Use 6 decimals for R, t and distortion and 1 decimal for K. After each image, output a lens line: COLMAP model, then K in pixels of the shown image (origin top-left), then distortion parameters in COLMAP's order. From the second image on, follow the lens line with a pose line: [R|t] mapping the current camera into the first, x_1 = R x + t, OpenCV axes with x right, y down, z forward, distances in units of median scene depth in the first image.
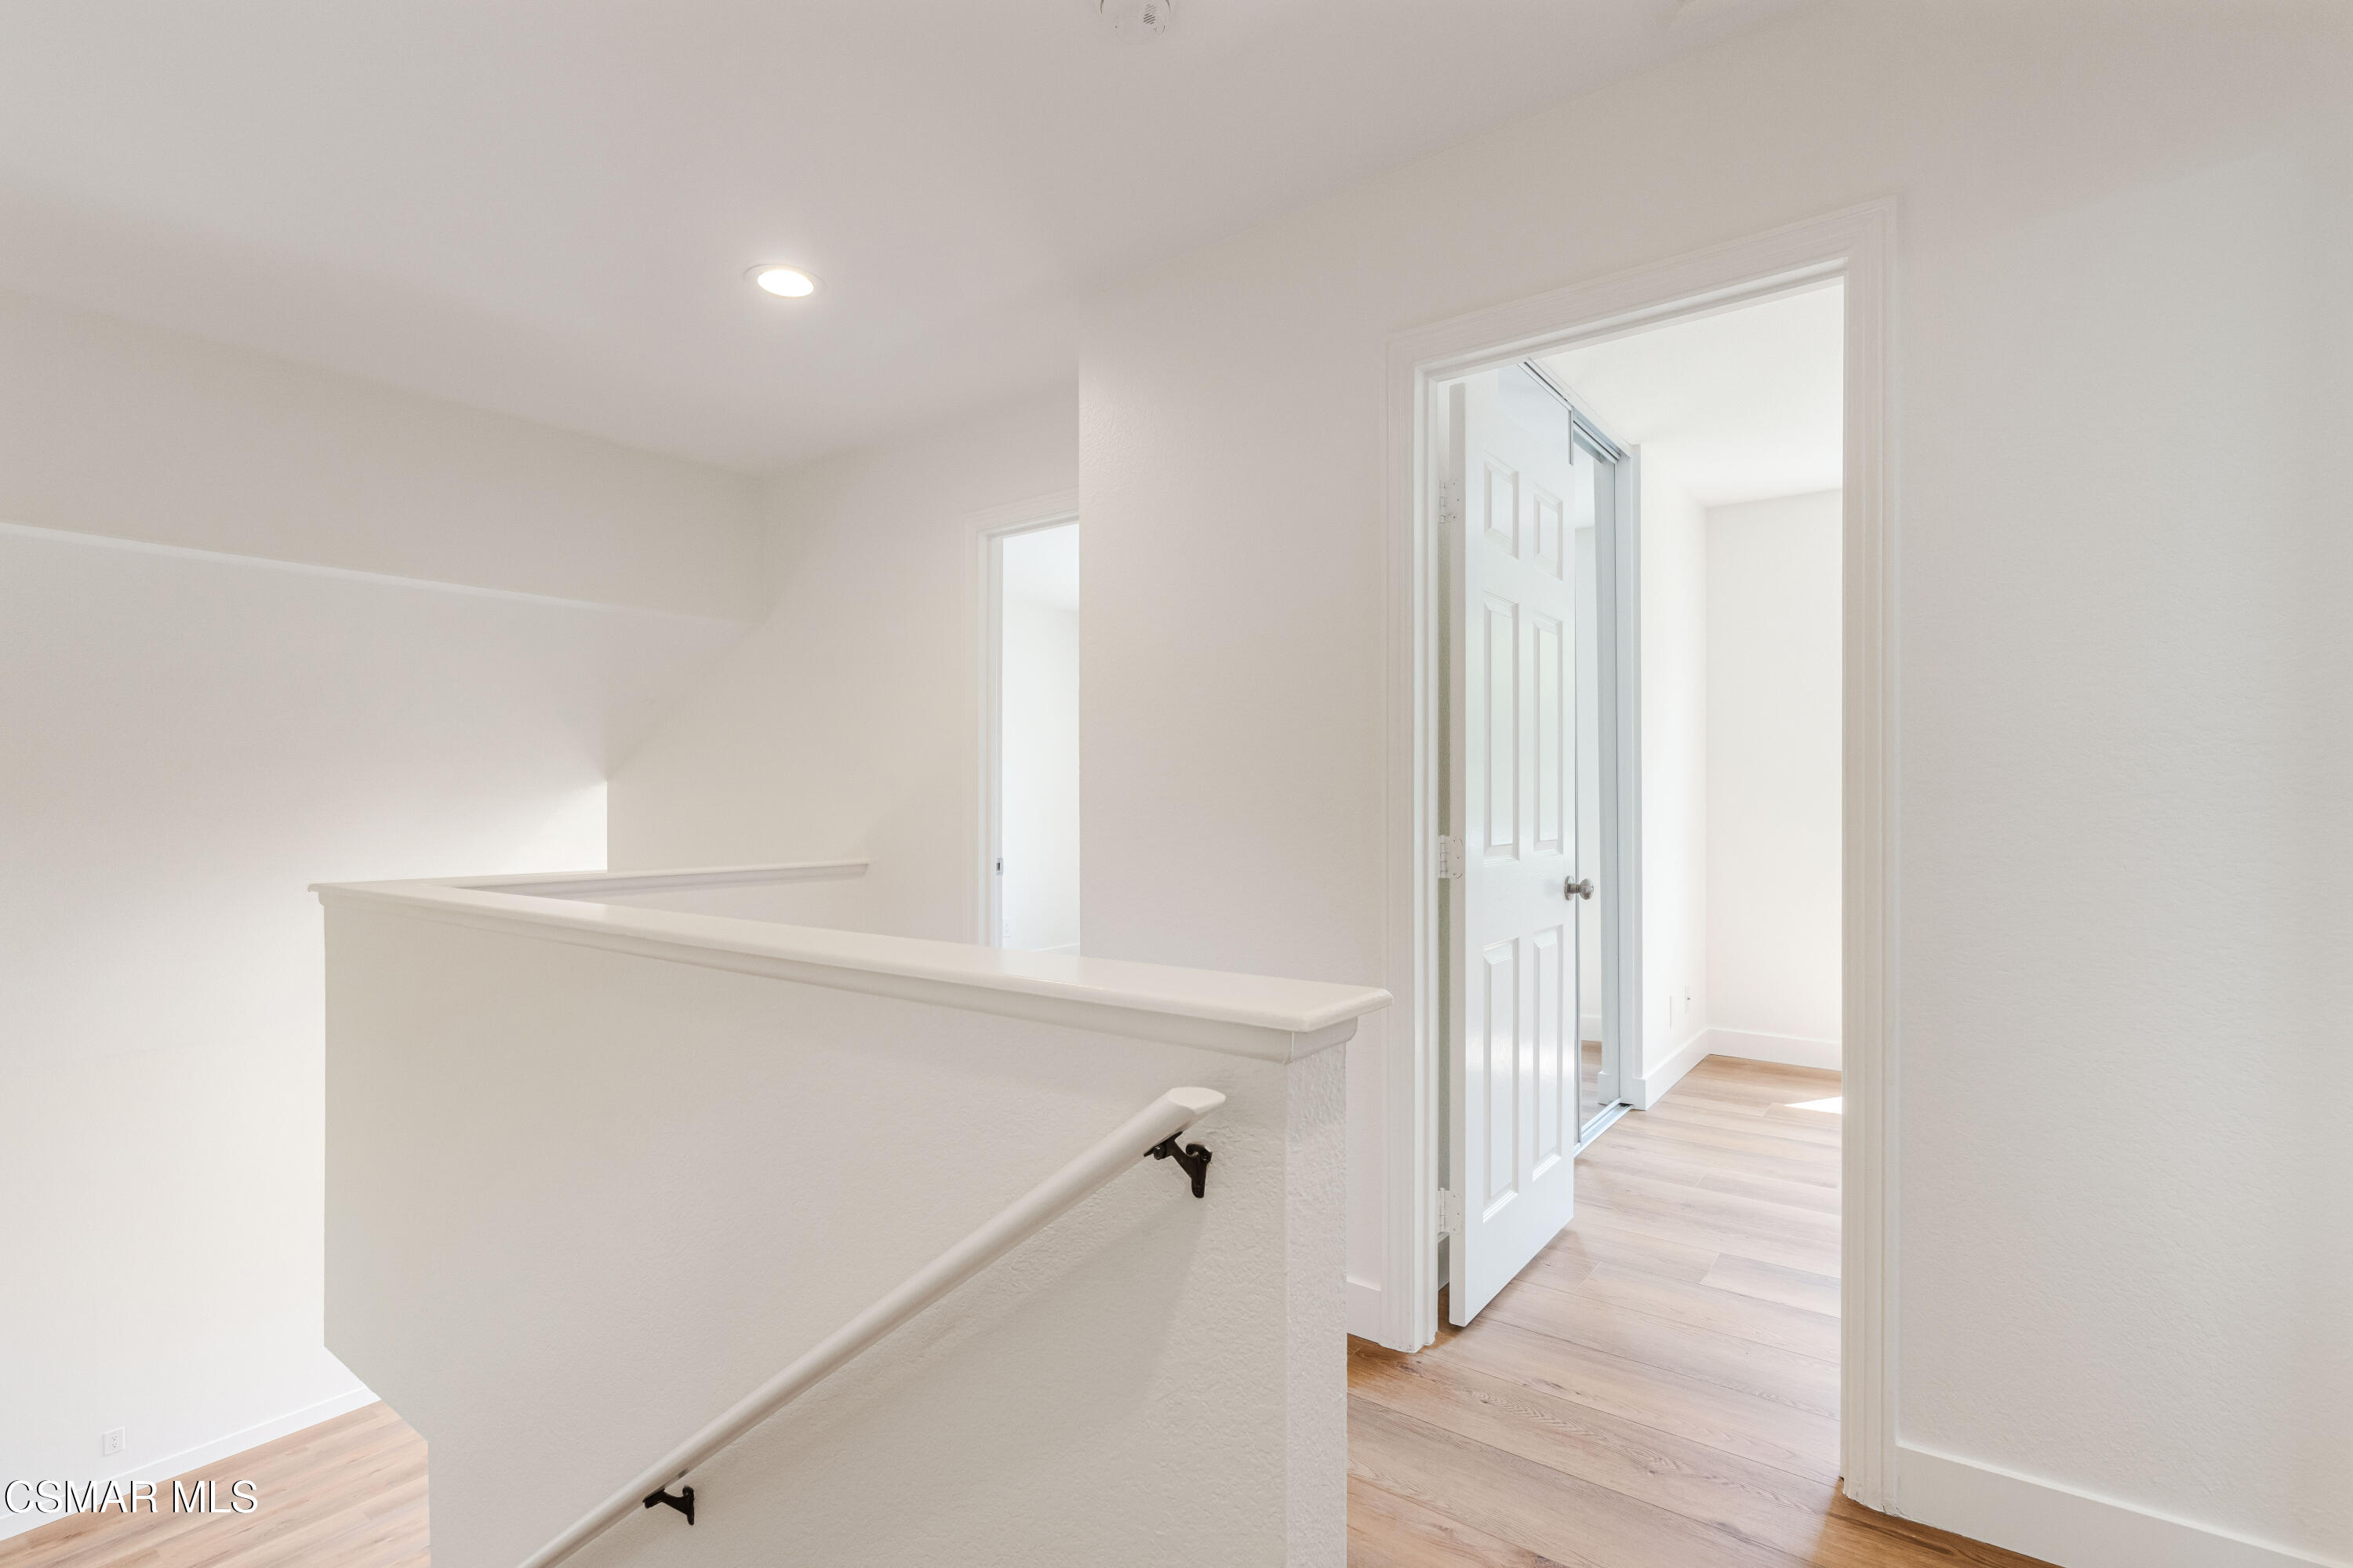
lens RADIAL K [[1081.4, 0, 1172.8], [0, 1081.4, 792.5], [0, 0, 1]] dist [0.000008, 0.000190]
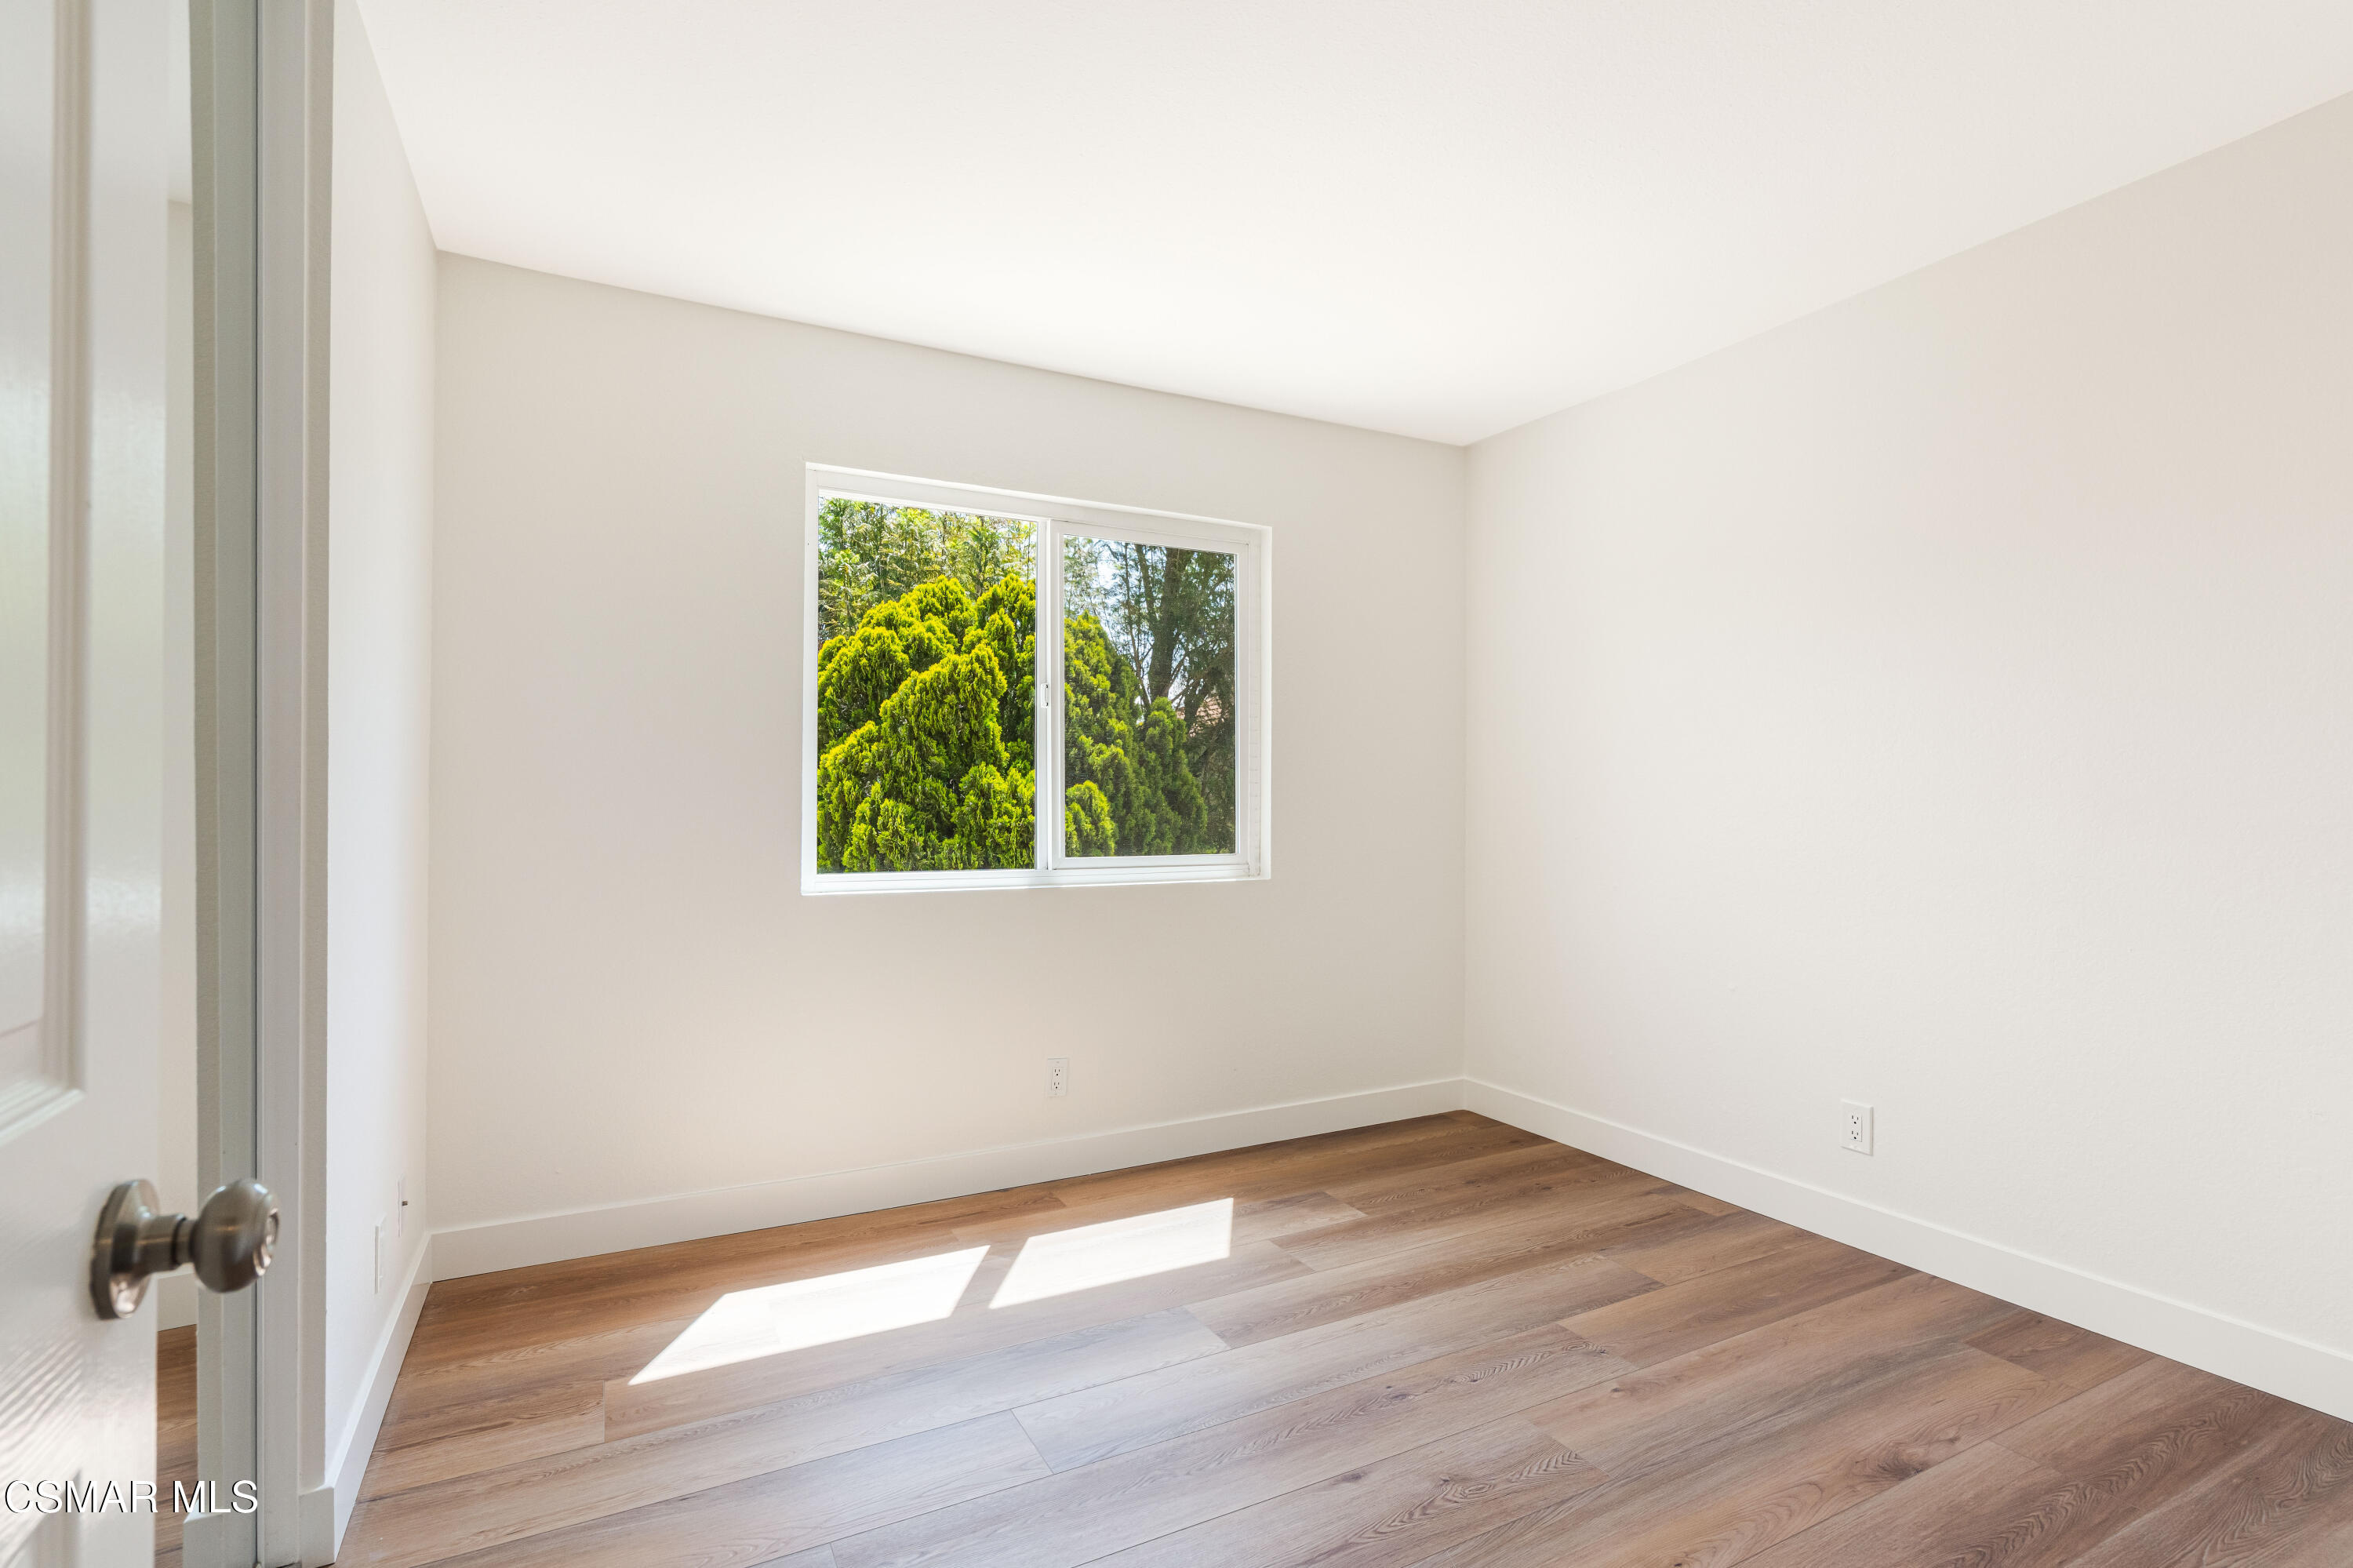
lens RADIAL K [[1081.4, 0, 1172.8], [0, 1081.4, 792.5], [0, 0, 1]] dist [0.000008, 0.000190]
pose [[0.419296, 0.014600, 0.907732, 0.194499], [0.000731, 0.999865, -0.016419, 0.007305], [-0.907849, 0.007548, 0.419229, 0.541035]]
